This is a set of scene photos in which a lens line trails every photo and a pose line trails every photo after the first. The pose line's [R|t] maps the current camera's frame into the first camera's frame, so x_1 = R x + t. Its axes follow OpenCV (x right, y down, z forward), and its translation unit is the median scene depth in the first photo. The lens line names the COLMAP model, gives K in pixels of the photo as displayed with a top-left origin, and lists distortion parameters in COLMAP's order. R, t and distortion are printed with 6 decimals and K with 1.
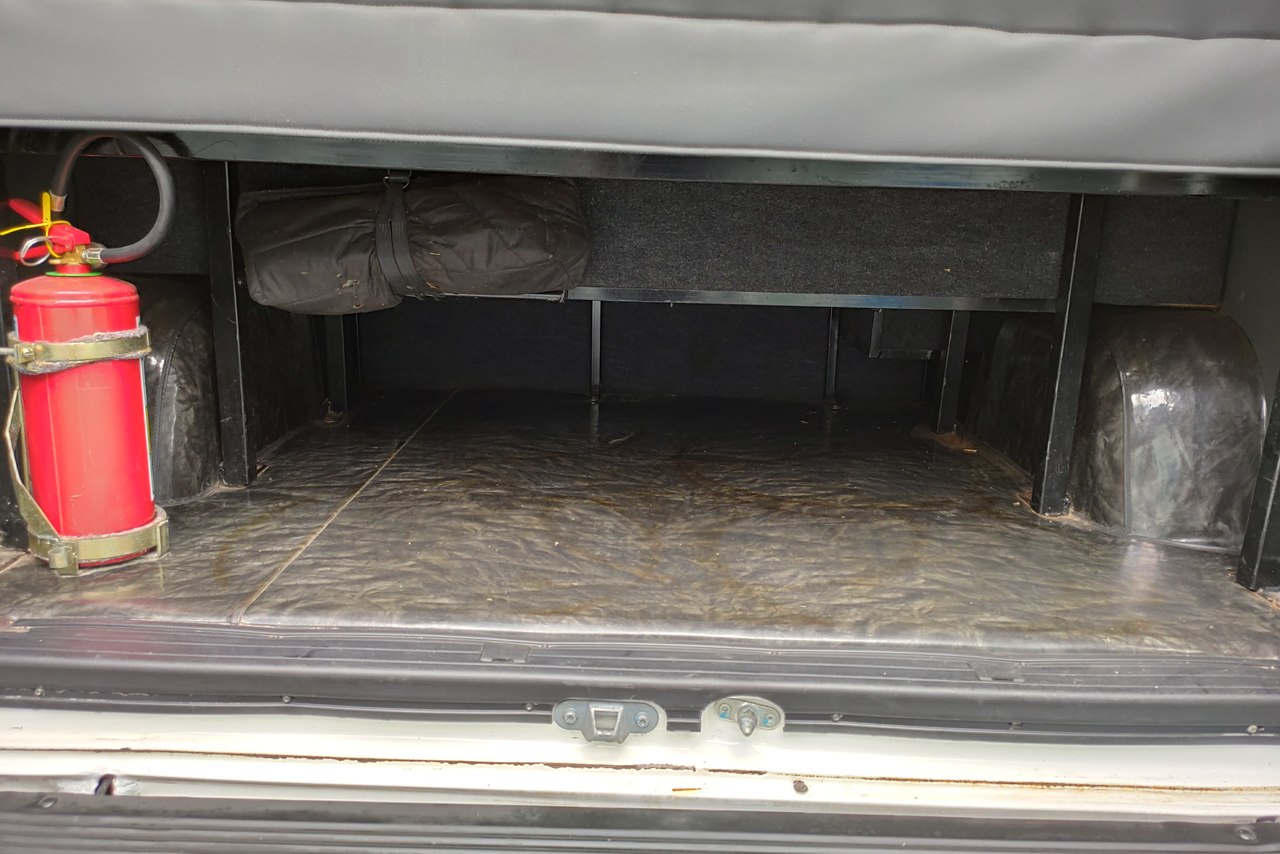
lens RADIAL K [[993.1, 0, 635.0], [0, 993.1, 409.7], [0, 0, 1]] dist [0.055199, -0.047439]
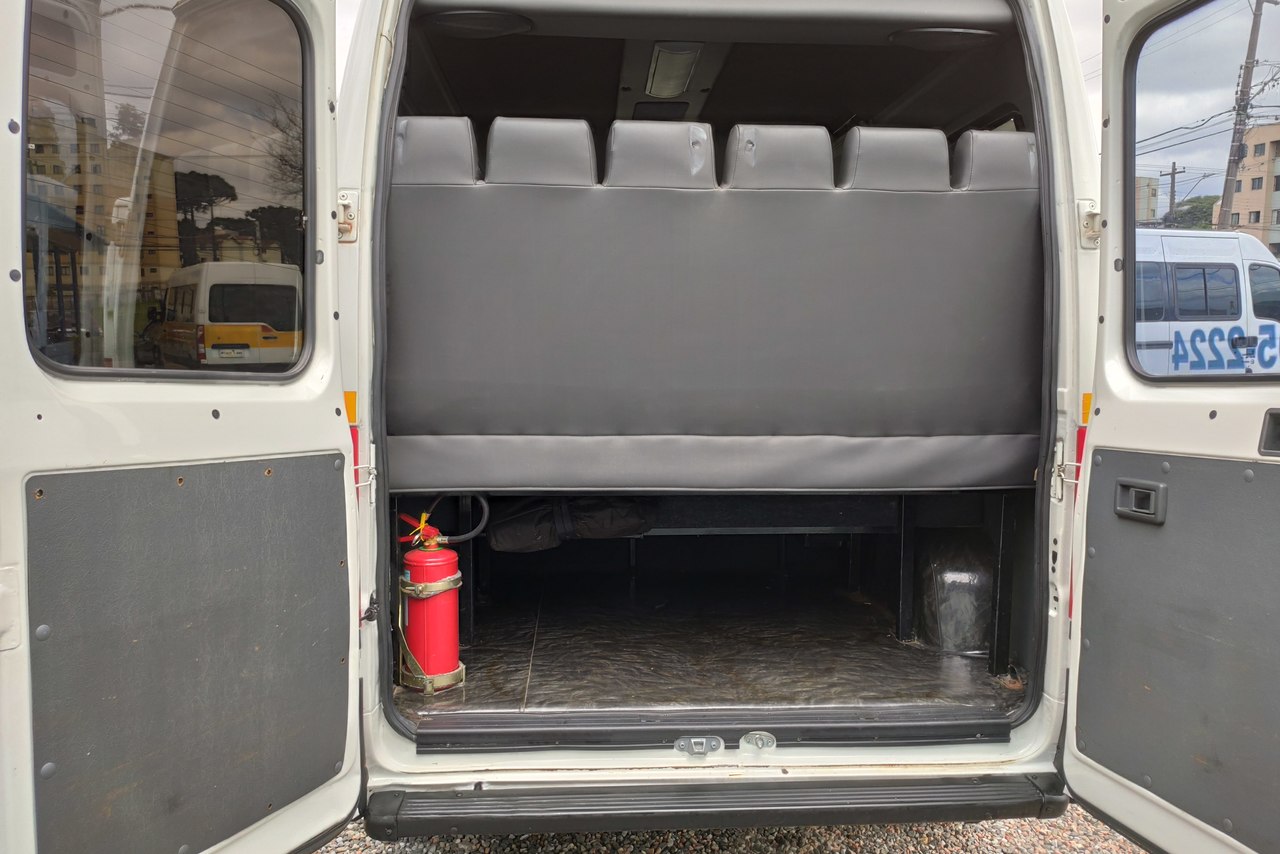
lens RADIAL K [[993.1, 0, 635.0], [0, 993.1, 409.7], [0, 0, 1]] dist [0.055199, -0.047439]
pose [[0.997756, -0.033661, 0.057873, -0.228284], [0.040817, 0.991025, -0.127295, -0.133438], [-0.053069, 0.129372, 0.990175, -1.098170]]
